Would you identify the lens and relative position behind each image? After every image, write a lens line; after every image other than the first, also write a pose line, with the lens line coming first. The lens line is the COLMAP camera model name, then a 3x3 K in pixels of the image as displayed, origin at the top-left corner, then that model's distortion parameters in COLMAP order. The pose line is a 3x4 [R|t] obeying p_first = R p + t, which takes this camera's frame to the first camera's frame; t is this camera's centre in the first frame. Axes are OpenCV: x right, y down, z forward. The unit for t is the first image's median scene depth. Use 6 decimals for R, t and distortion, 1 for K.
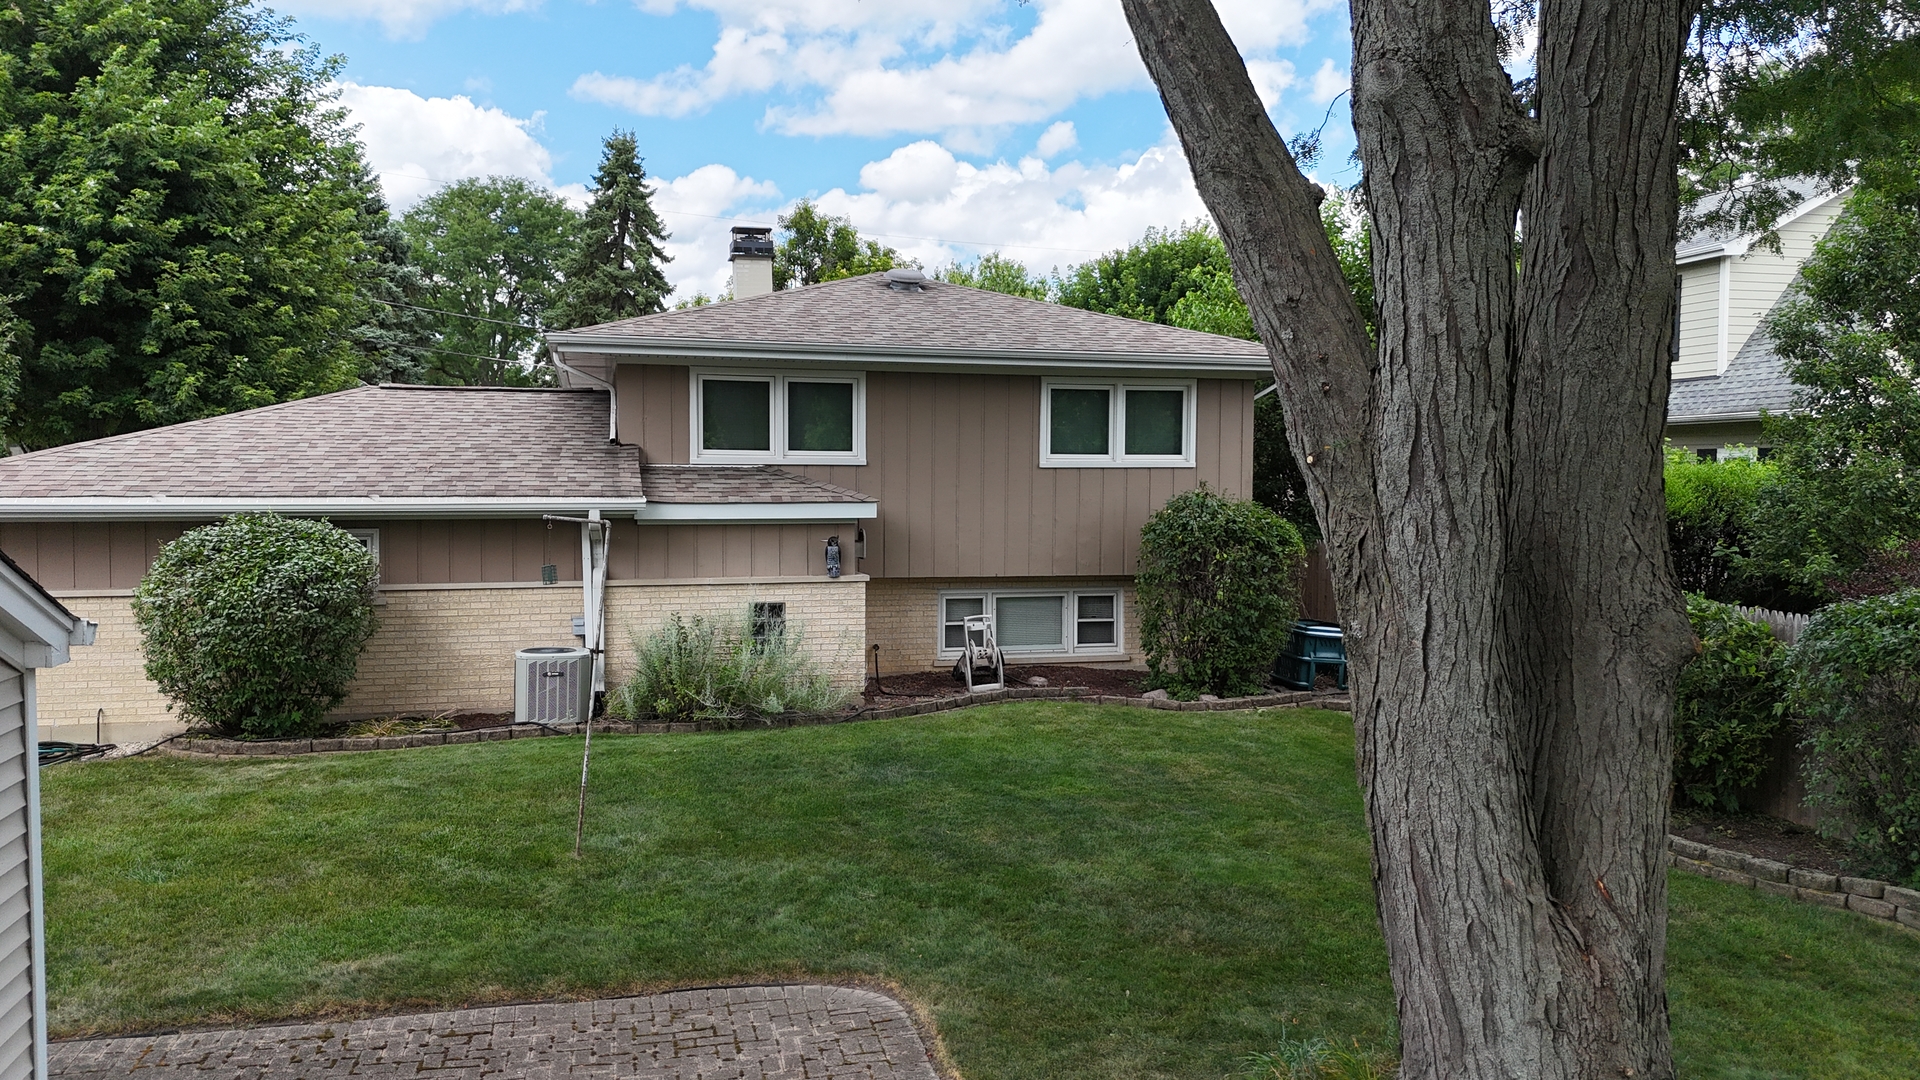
lens RADIAL K [[1415.0, 0, 990.3], [0, 1415.0, 540.4], [0, 0, 1]] dist [0.035765, -0.033333]
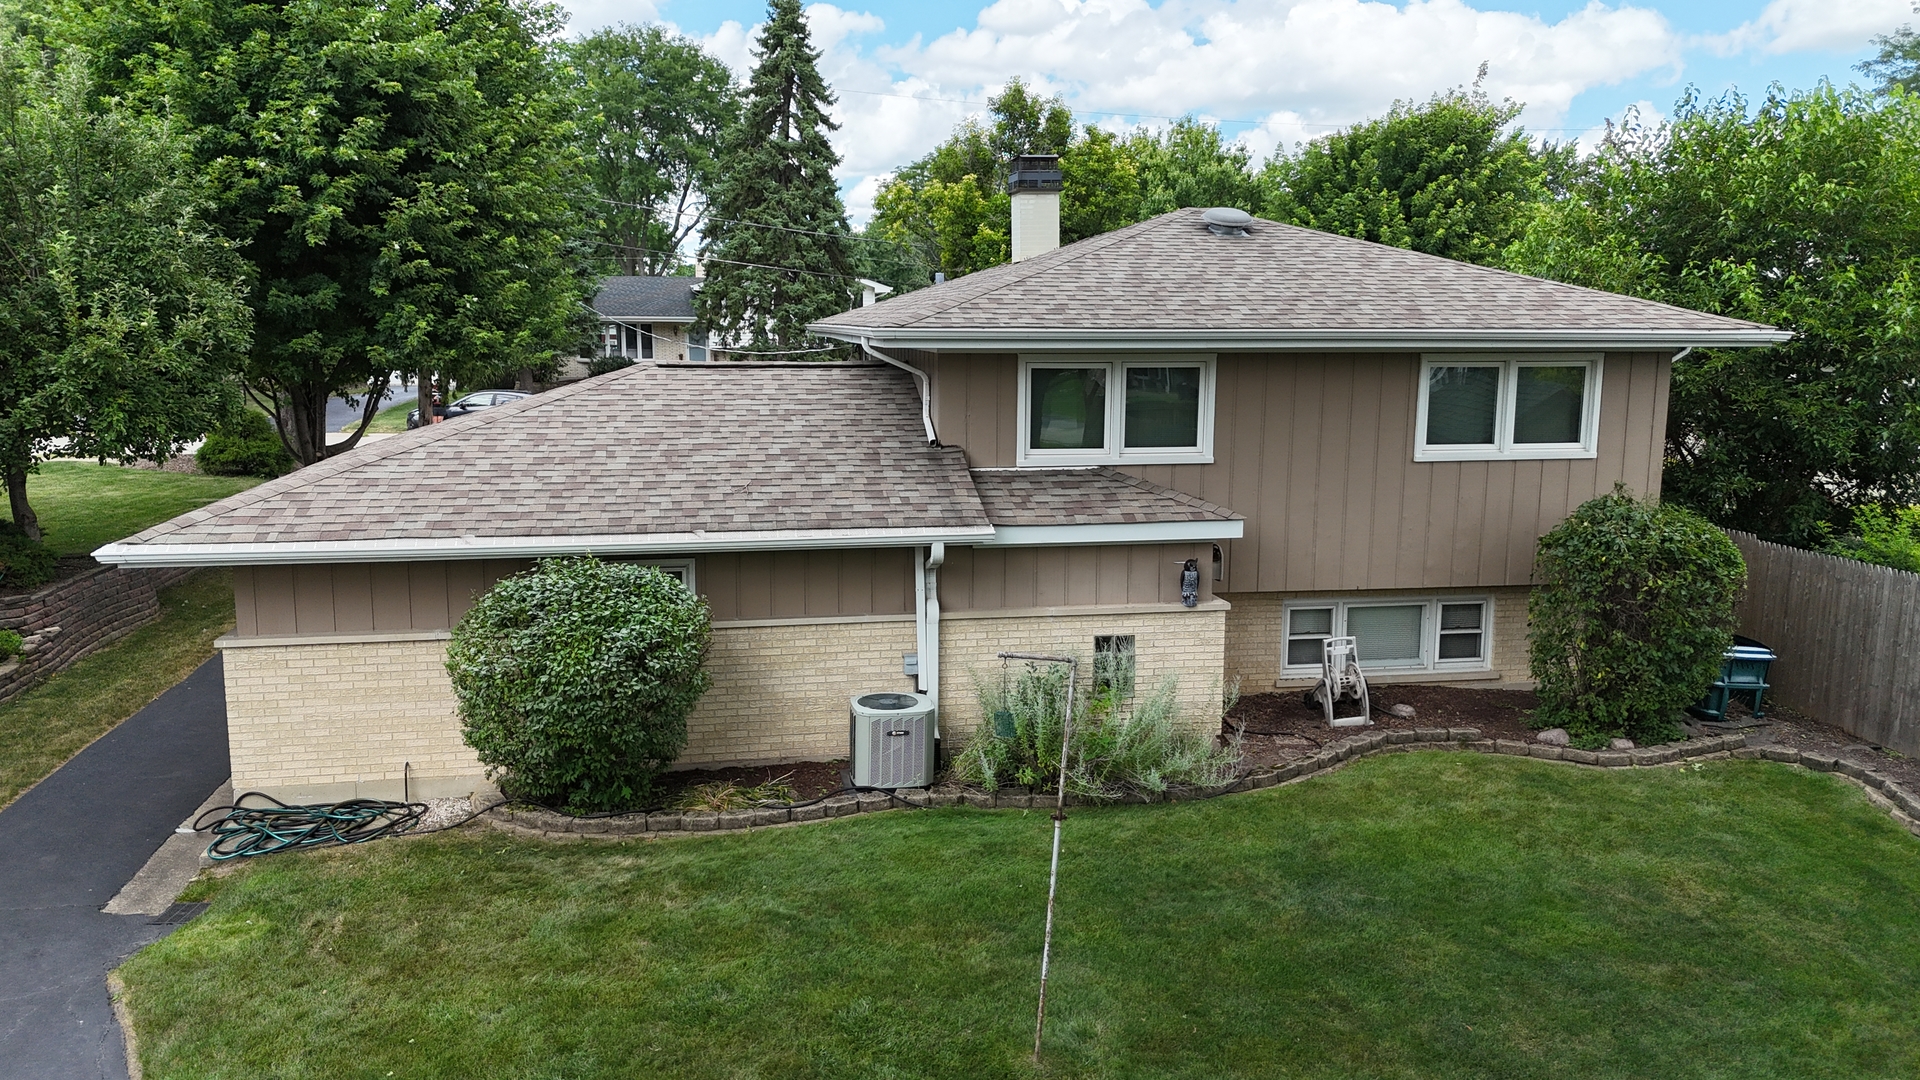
lens RADIAL K [[1405.0, 0, 969.9], [0, 1405.0, 538.4], [0, 0, 1]] dist [0.084066, -0.084214]
pose [[0.995810, 0.013292, -0.090476, -0.153787], [-0.002987, 0.993580, 0.113095, -0.102427], [0.091399, -0.112351, 0.989456, 0.128836]]
